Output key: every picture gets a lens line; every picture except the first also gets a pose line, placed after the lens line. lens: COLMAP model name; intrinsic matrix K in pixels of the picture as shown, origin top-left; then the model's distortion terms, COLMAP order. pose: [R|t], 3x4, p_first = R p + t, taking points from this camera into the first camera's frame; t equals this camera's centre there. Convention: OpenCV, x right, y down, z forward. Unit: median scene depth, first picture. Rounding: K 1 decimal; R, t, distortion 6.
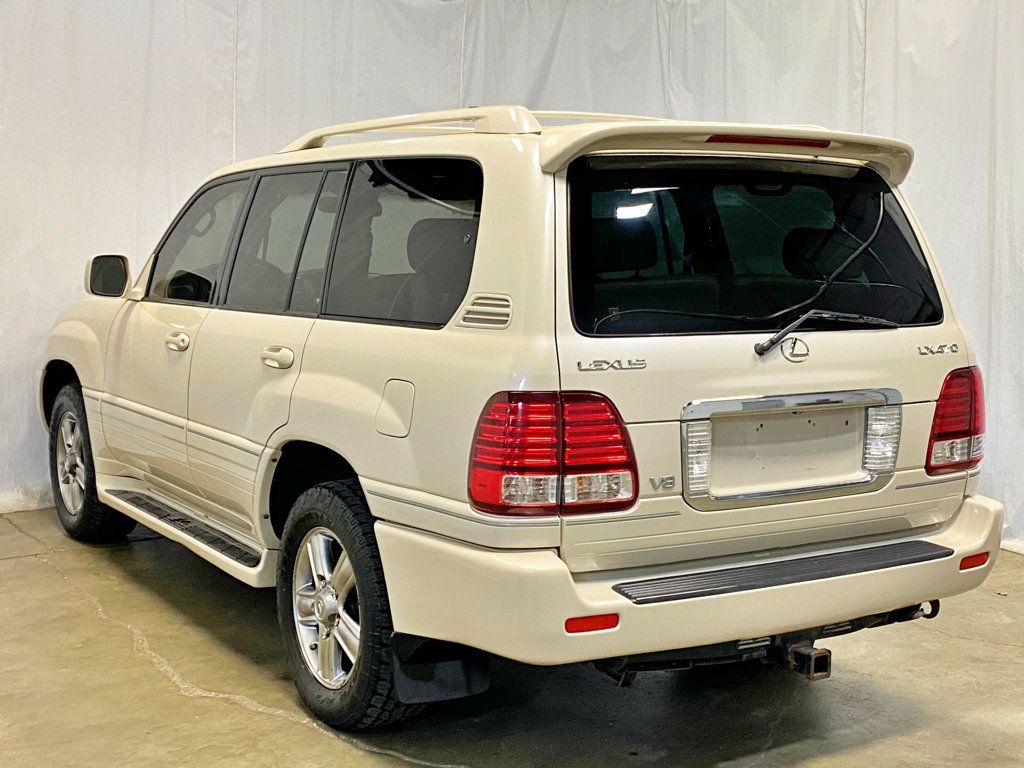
lens RADIAL K [[1568.2, 0, 512.0], [0, 1568.2, 384.0], [0, 0, 1]] dist [-0.030796, -0.102991]
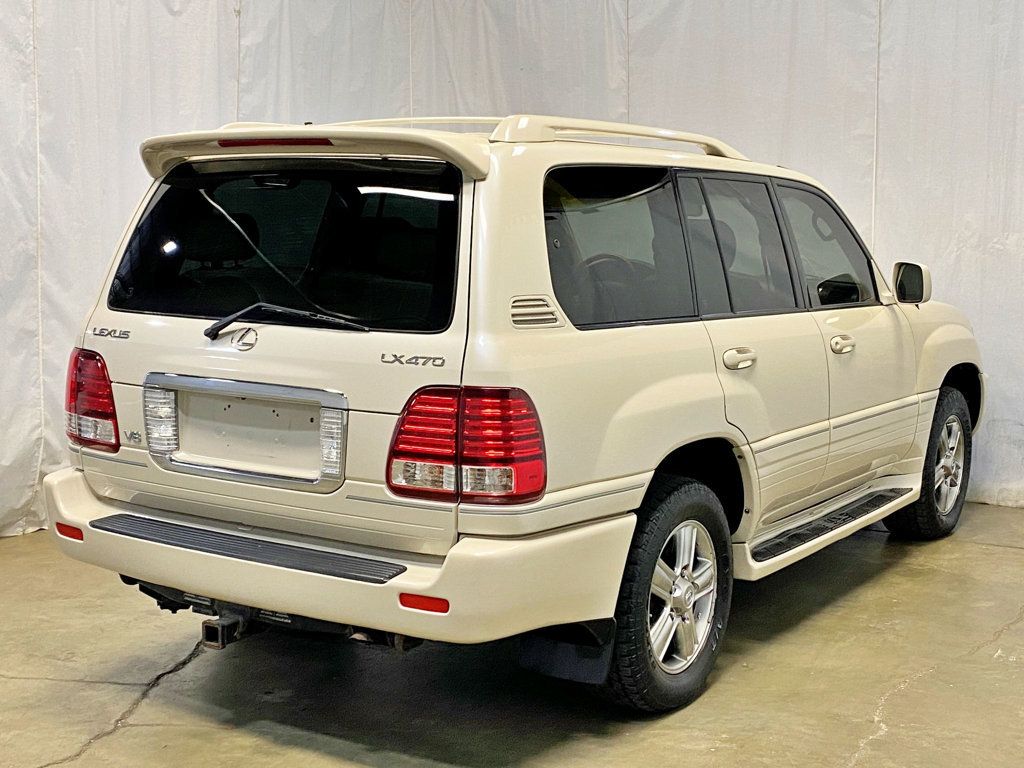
lens RADIAL K [[1568.2, 0, 512.0], [0, 1568.2, 384.0], [0, 0, 1]] dist [-0.030796, -0.102991]
pose [[0.401157, 0.096373, -0.910926, 1.191046], [-0.113271, 0.992037, 0.055071, -0.068596], [0.908979, 0.081089, 0.408879, 0.714368]]
